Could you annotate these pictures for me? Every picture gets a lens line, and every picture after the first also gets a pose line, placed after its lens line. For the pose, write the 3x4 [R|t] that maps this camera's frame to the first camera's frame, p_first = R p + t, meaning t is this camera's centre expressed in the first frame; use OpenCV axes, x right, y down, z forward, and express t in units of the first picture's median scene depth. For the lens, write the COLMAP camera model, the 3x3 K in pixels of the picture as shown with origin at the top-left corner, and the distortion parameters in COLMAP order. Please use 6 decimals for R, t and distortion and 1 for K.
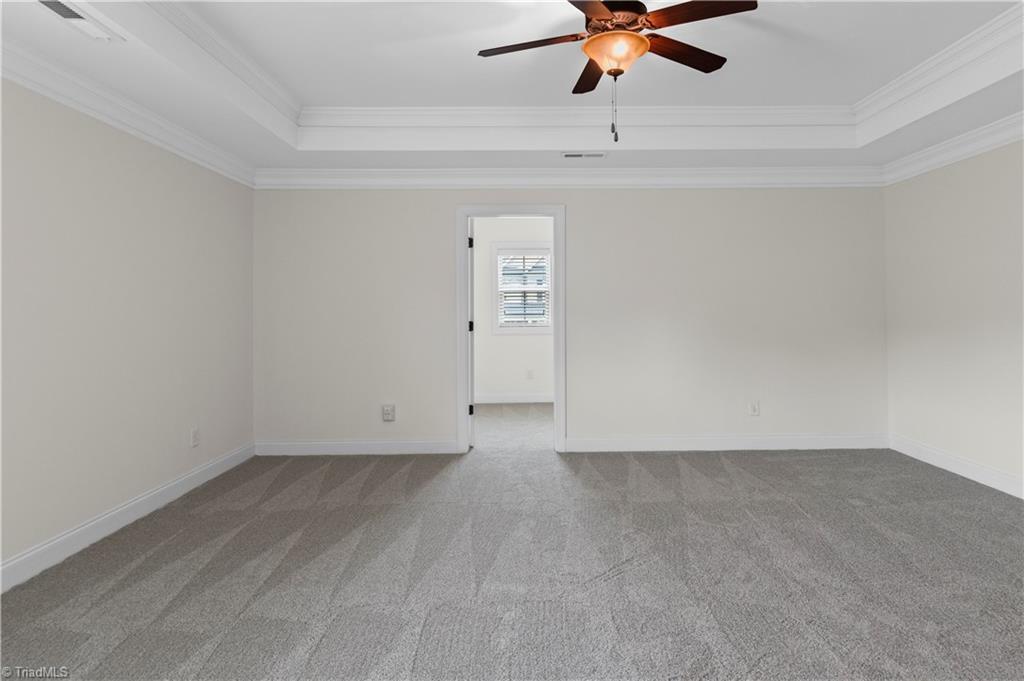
lens RADIAL K [[555.7, 0, 526.7], [0, 555.7, 311.9], [0, 0, 1]] dist [-0.000045, -0.000120]
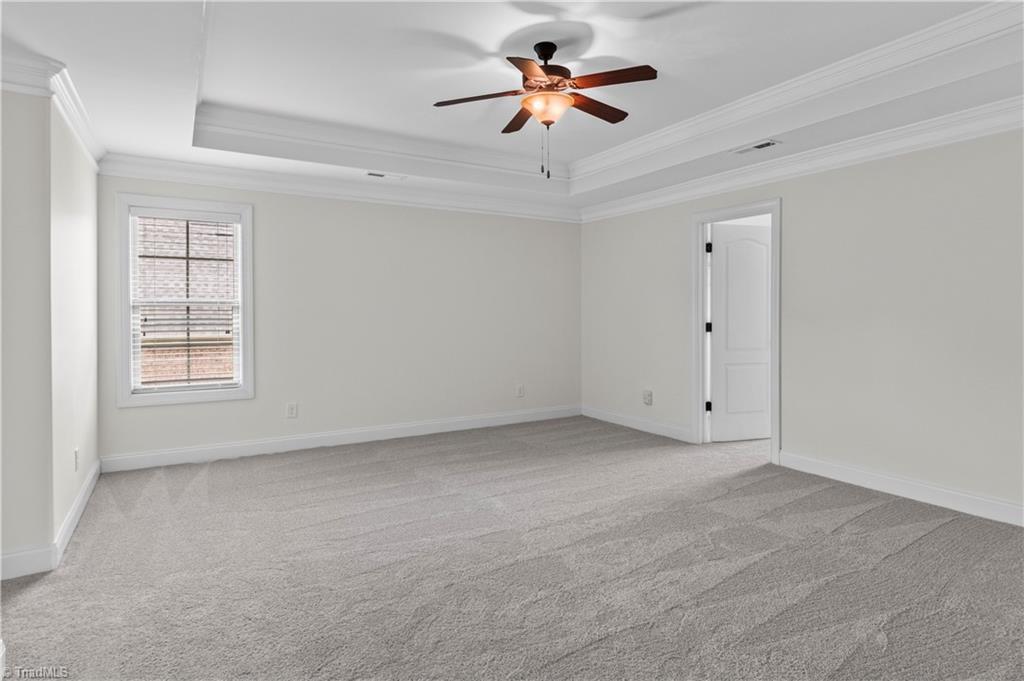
lens RADIAL K [[555.7, 0, 526.7], [0, 555.7, 311.9], [0, 0, 1]] dist [-0.000045, -0.000120]
pose [[0.516837, 0.005453, -0.856067, 0.755867], [-0.006233, 0.999977, 0.002607, -0.003462], [0.856061, 0.003988, 0.516859, 0.190509]]
